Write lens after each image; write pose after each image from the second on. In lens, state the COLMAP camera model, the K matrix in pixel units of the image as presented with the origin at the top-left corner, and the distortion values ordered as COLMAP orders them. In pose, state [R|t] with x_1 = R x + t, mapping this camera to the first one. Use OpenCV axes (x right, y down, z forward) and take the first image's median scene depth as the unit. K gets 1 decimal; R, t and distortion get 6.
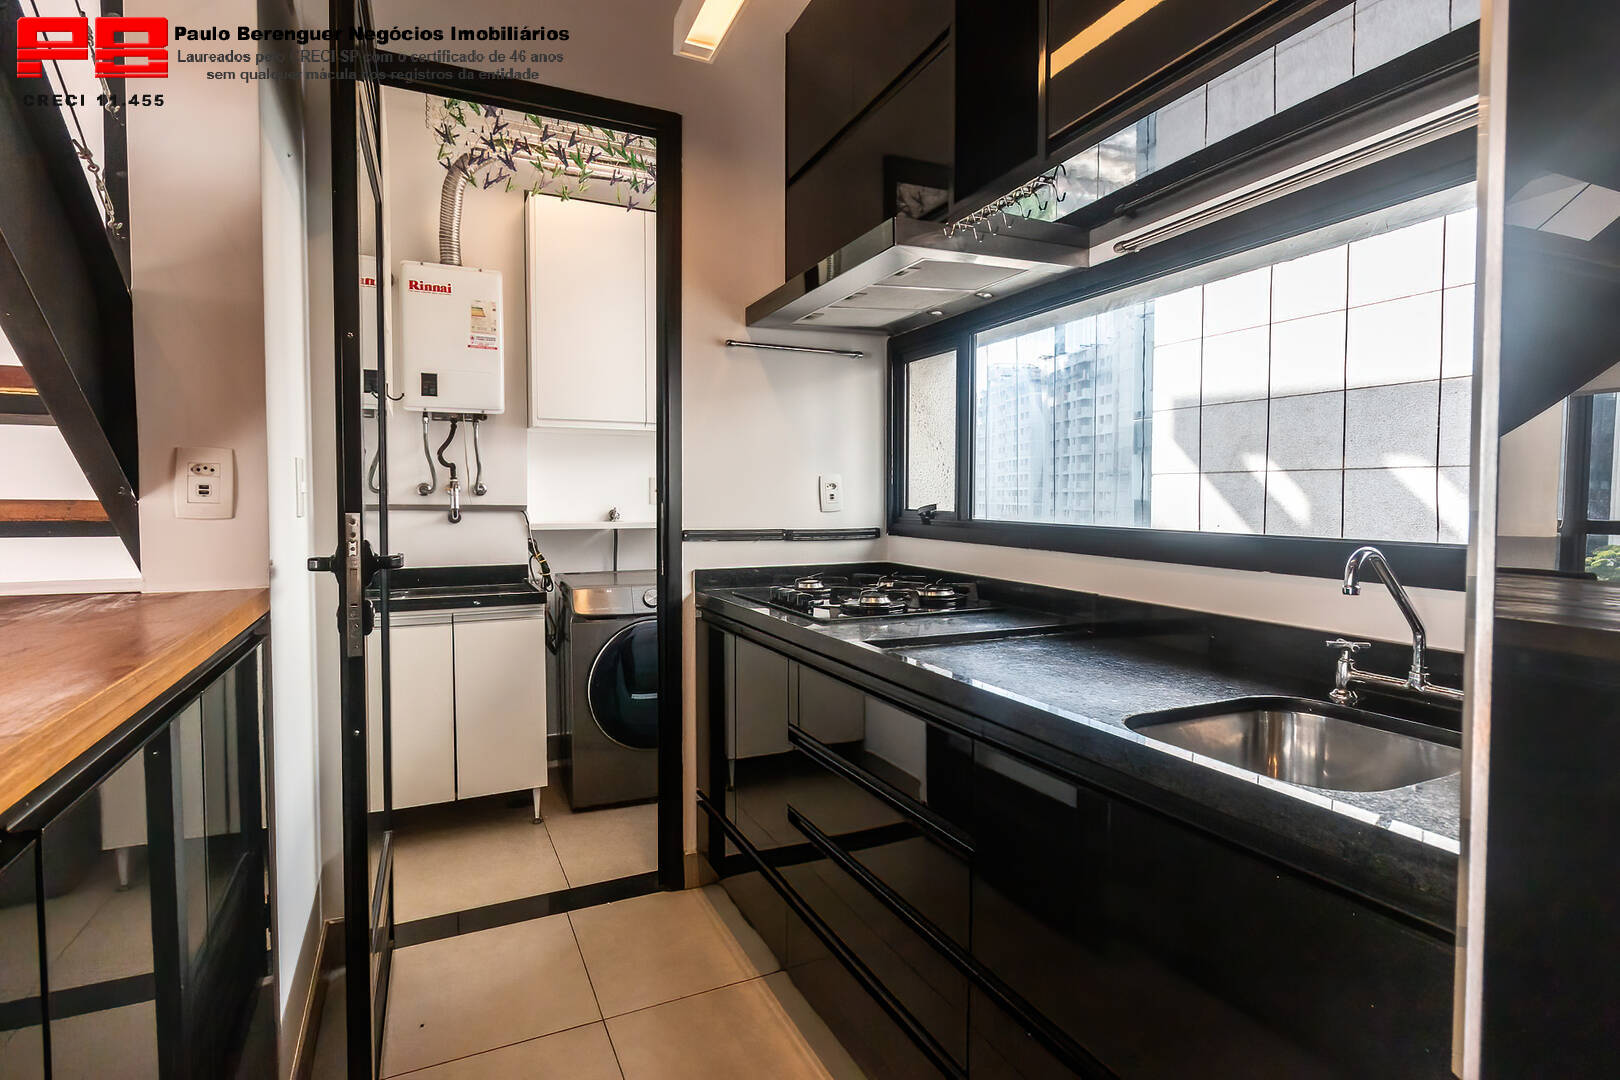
lens RADIAL K [[818.2, 0, 830.5], [0, 818.2, 515.1], [0, 0, 1]] dist [-0.005249, -0.000878]
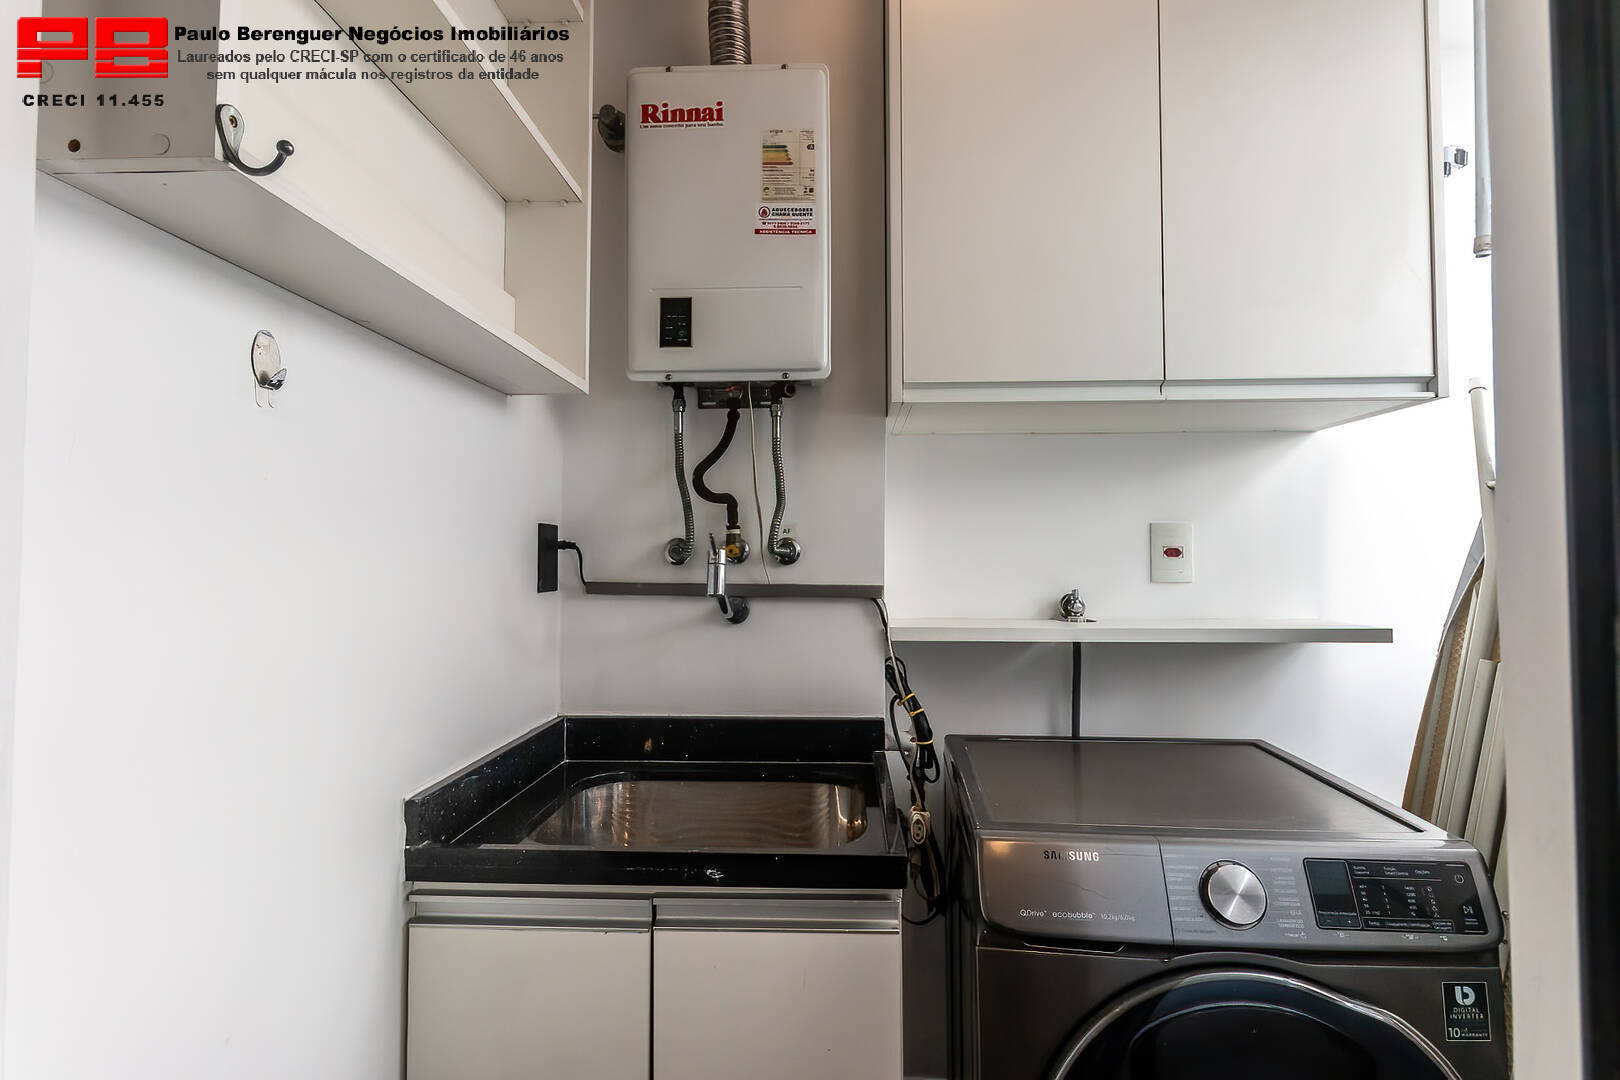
lens RADIAL K [[803.0, 0, 810.0], [0, 803.0, 540.0], [0, 0, 1]] dist [0.002009, -0.001686]
pose [[0.871981, -0.016650, -0.489256, -0.198273], [-0.009117, 0.998696, -0.050237, -0.015005], [0.489454, 0.048266, 0.870692, 0.620793]]
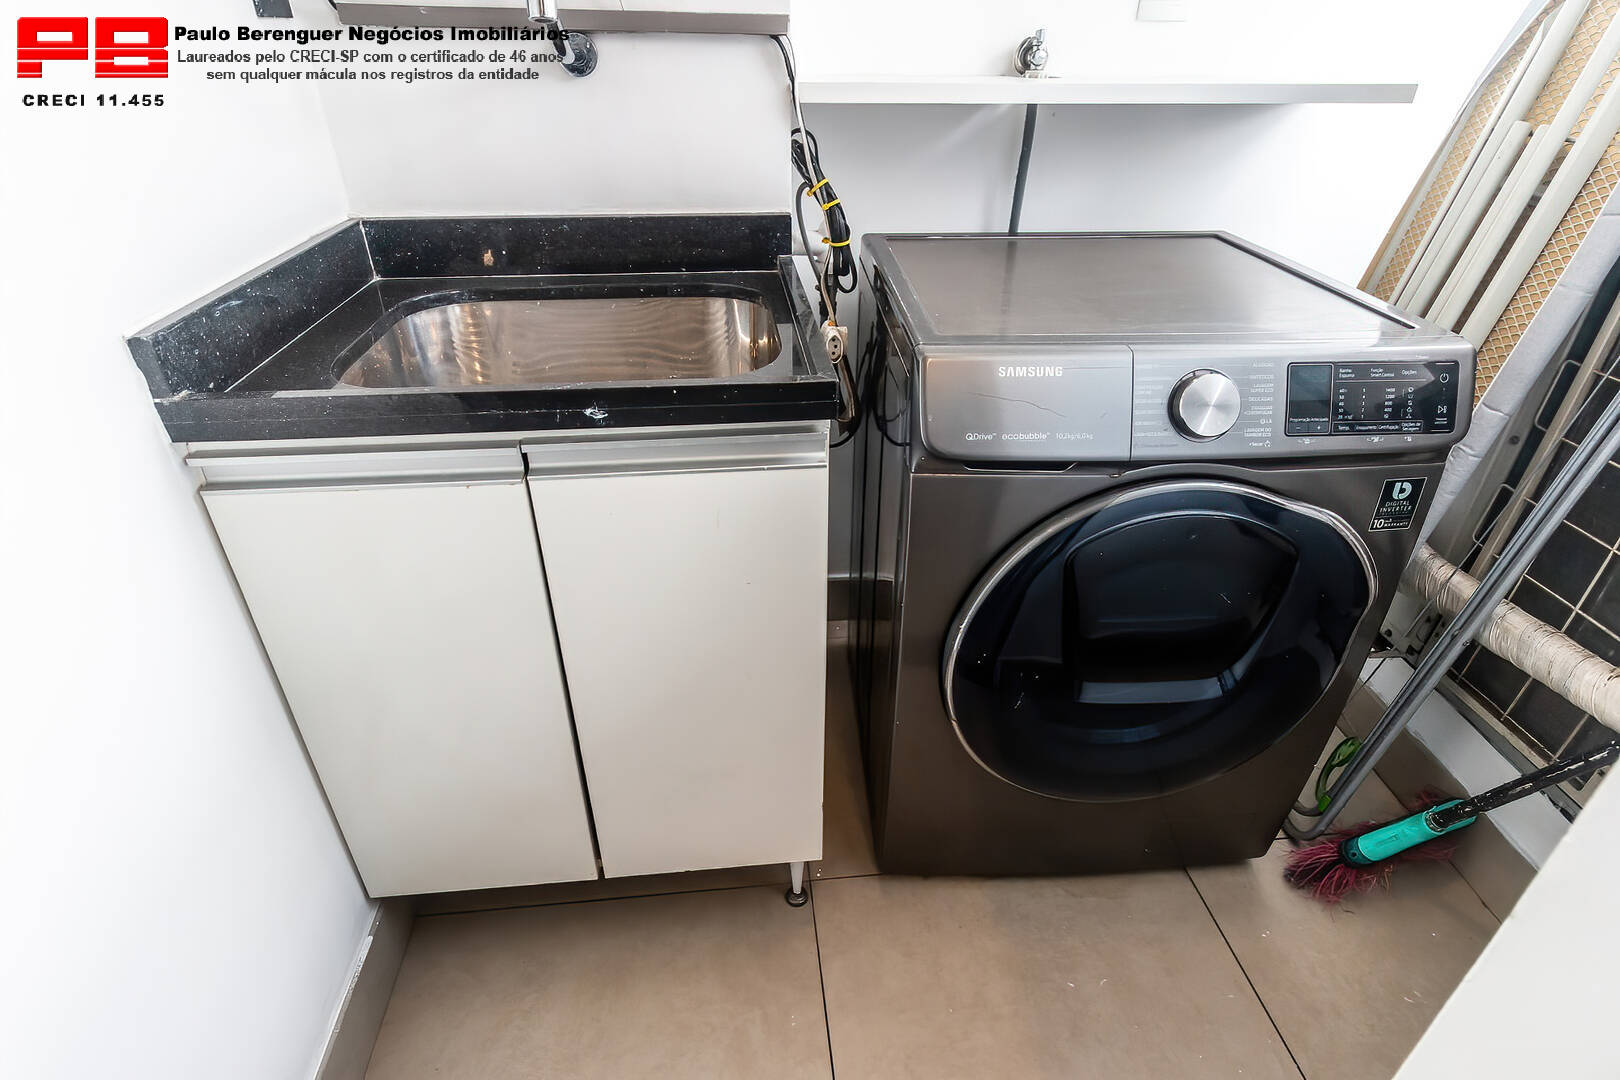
lens RADIAL K [[824.9, 0, 814.0], [0, 824.9, 522.7], [0, 0, 1]] dist [0.000762, -0.000670]
pose [[0.937969, 0.181226, -0.295587, -0.242558], [-0.016162, 0.874450, 0.484846, 0.005035], [0.346343, -0.449993, 0.823136, 0.681240]]
